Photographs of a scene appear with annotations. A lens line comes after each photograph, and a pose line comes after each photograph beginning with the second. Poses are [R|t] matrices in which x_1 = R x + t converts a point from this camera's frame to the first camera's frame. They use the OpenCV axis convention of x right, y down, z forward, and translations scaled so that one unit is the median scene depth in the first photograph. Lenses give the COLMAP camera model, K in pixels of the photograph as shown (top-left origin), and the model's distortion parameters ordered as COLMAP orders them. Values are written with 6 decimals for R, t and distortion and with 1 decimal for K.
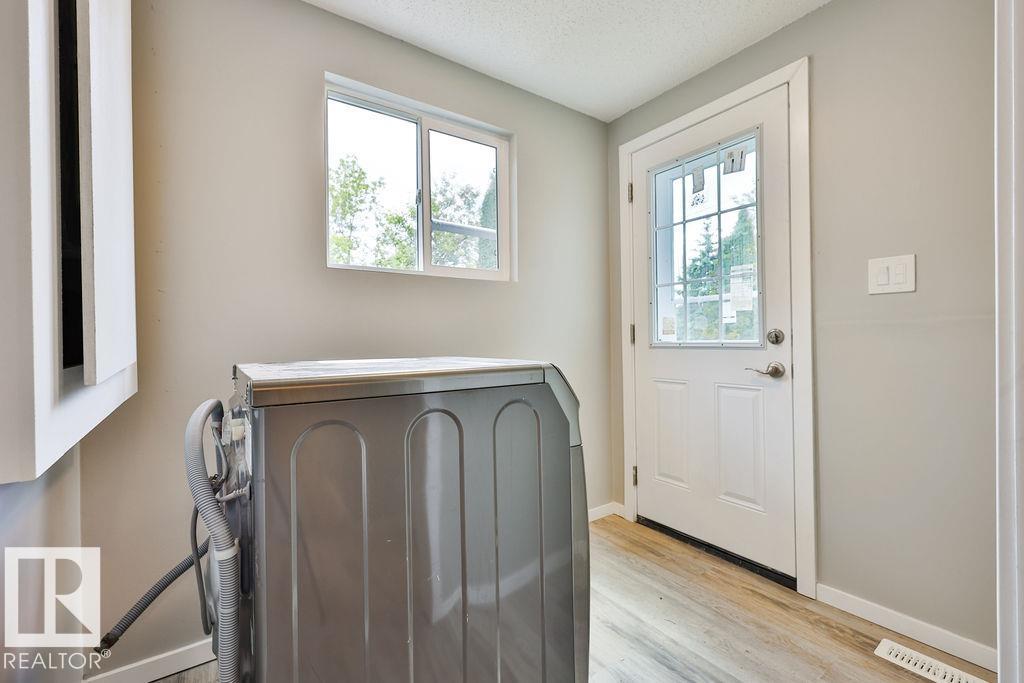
lens RADIAL K [[436.0, 0, 514.3], [0, 436.0, 339.6], [0, 0, 1]] dist [-0.000607, 0.000229]
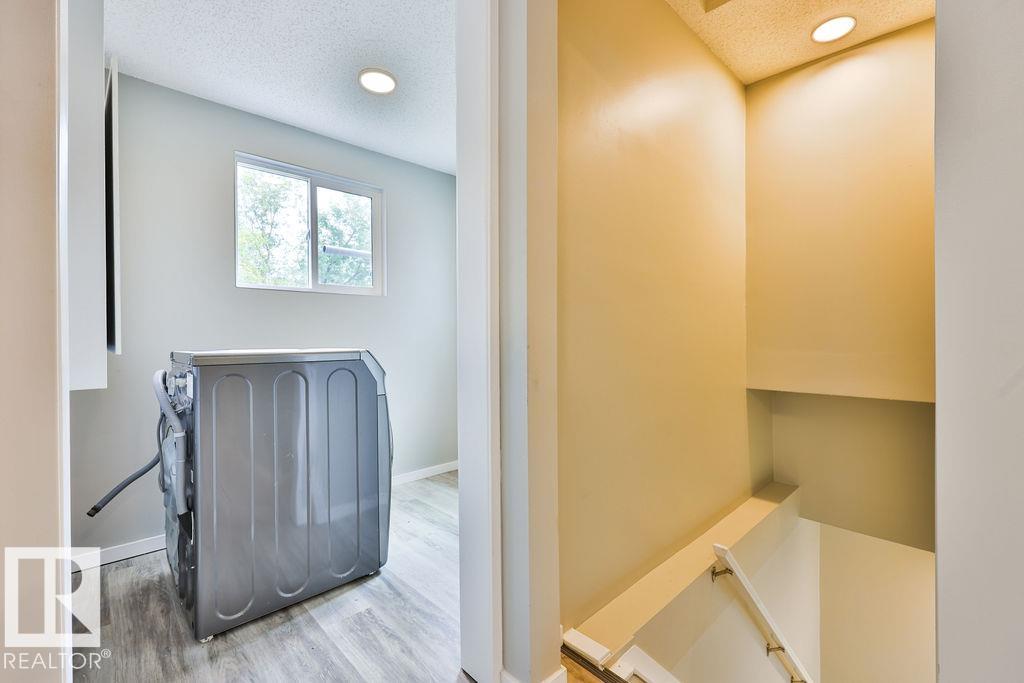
lens RADIAL K [[436.0, 0, 514.3], [0, 436.0, 339.6], [0, 0, 1]] dist [-0.000607, 0.000229]
pose [[0.989748, 0.001620, 0.142813, 0.396221], [-0.001878, 0.999997, 0.001672, 0.008577], [-0.142810, -0.001923, 0.989748, -0.813777]]
